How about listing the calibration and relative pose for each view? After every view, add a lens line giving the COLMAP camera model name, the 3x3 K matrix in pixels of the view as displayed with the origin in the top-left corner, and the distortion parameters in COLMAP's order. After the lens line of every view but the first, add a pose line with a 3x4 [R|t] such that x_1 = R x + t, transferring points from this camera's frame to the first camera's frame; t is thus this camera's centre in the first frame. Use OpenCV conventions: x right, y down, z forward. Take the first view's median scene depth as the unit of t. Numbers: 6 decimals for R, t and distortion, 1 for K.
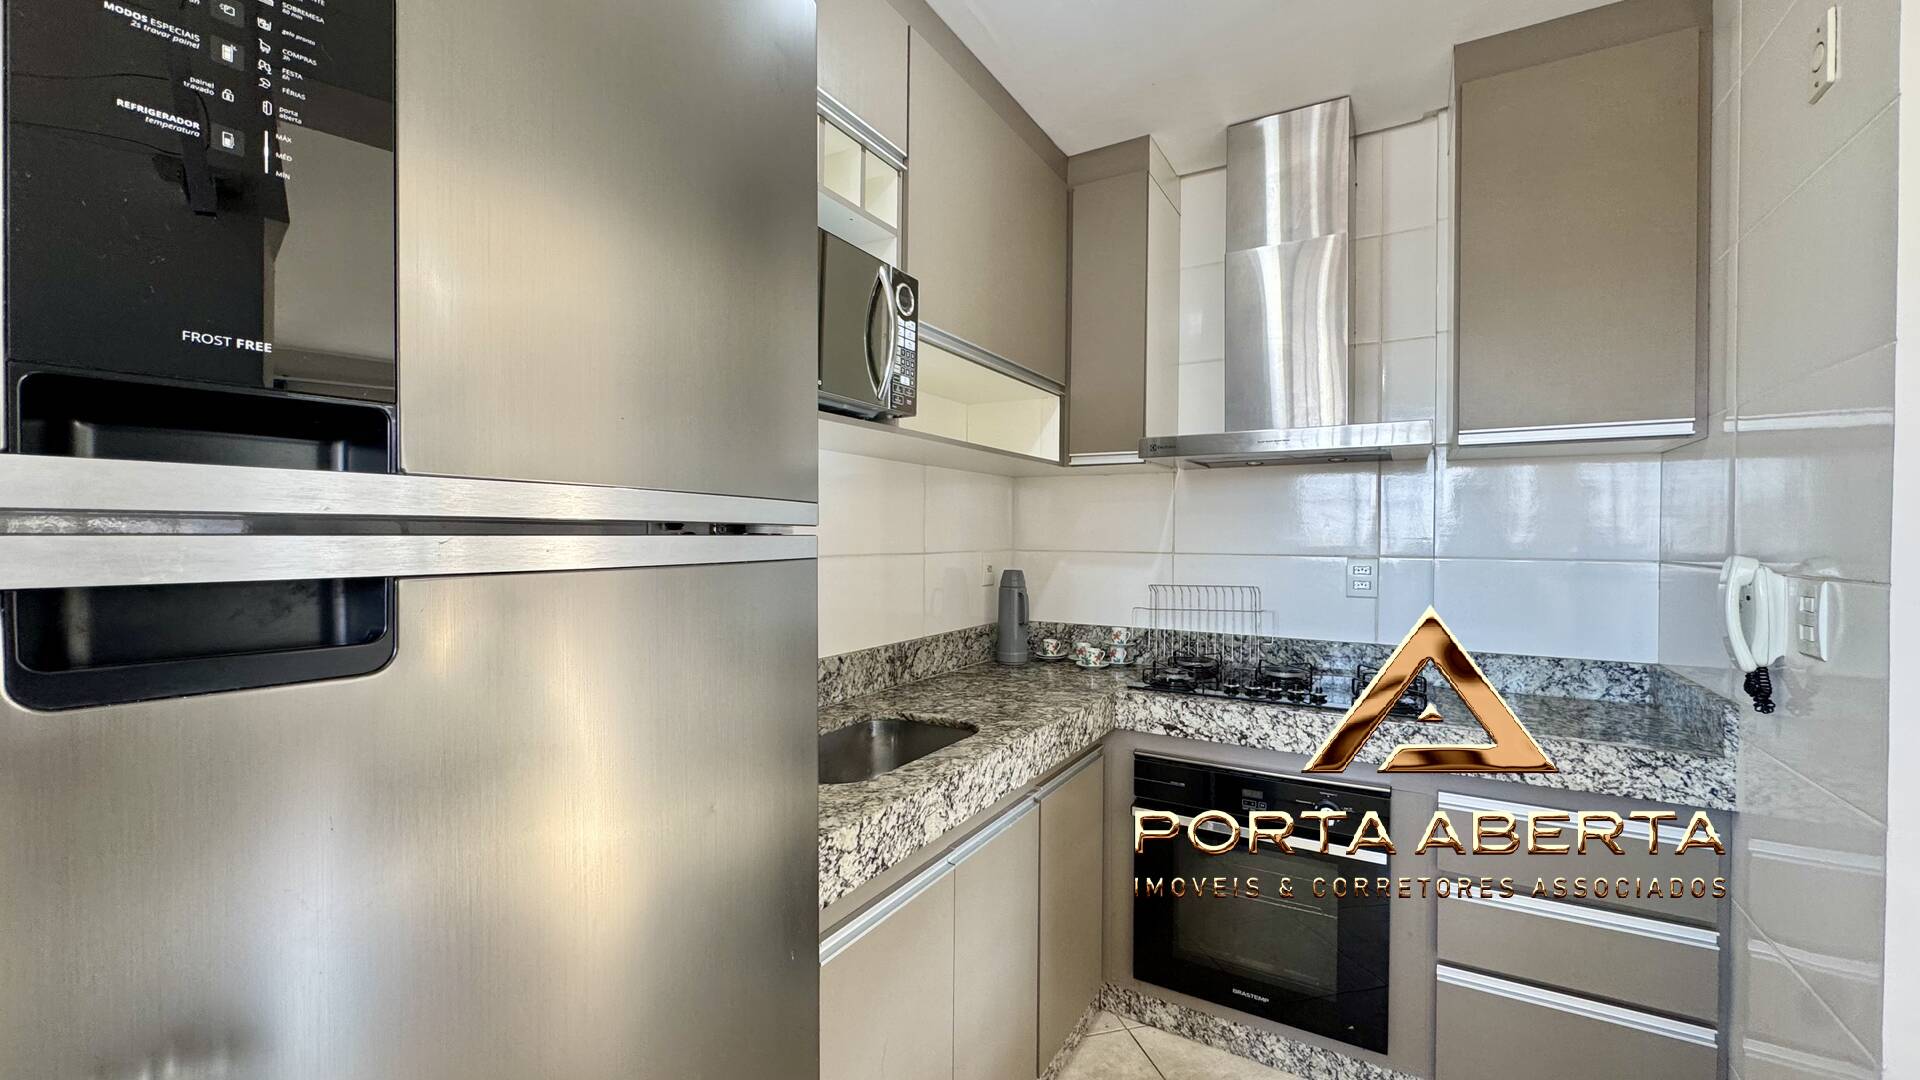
lens RADIAL K [[766.1, 0, 951.1], [0, 766.1, 539.5], [0, 0, 1]] dist [-0.003618, 0.000182]
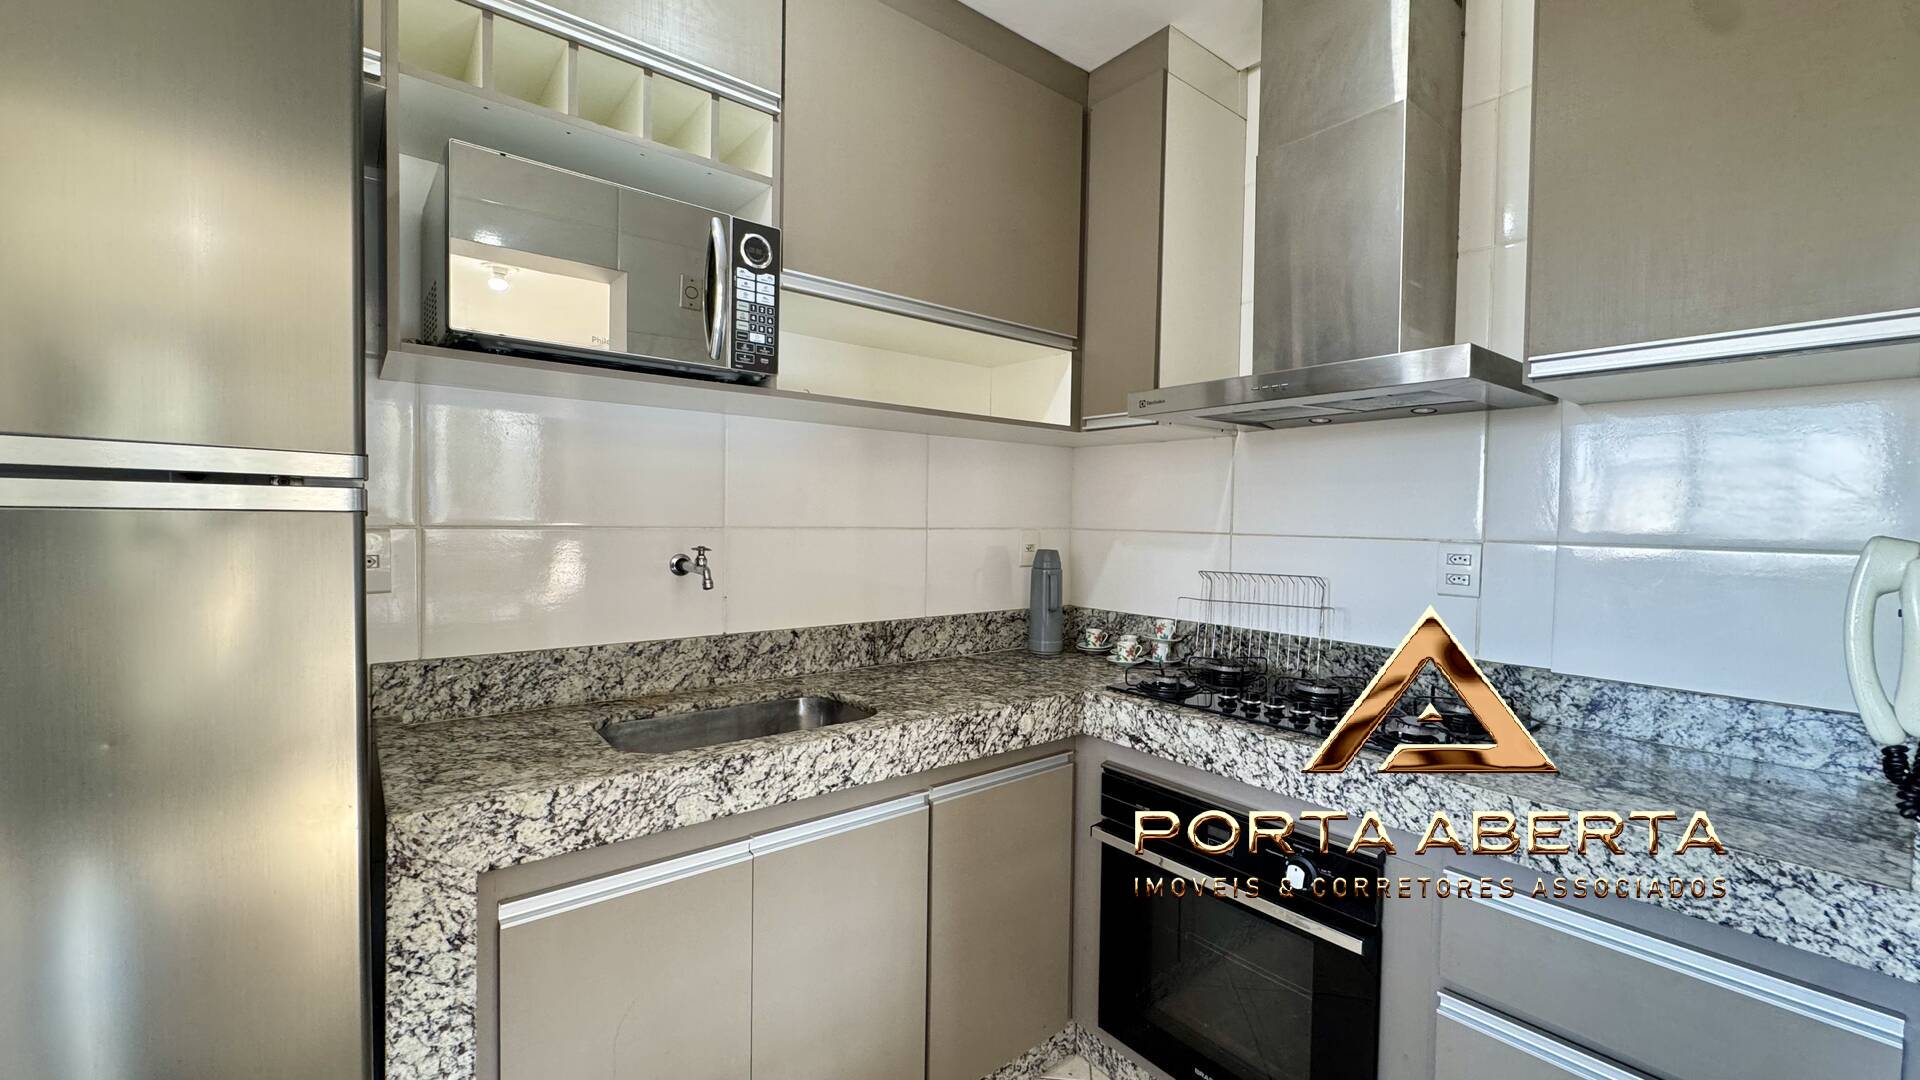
lens RADIAL K [[766.1, 0, 961.4], [0, 766.1, 540.3], [0, 0, 1]] dist [-0.003618, 0.000182]
pose [[0.935436, 0.019174, -0.352975, 0.428576], [-0.012272, 0.999687, 0.021782, 0.014691], [0.353282, -0.016044, 0.935379, 0.170956]]
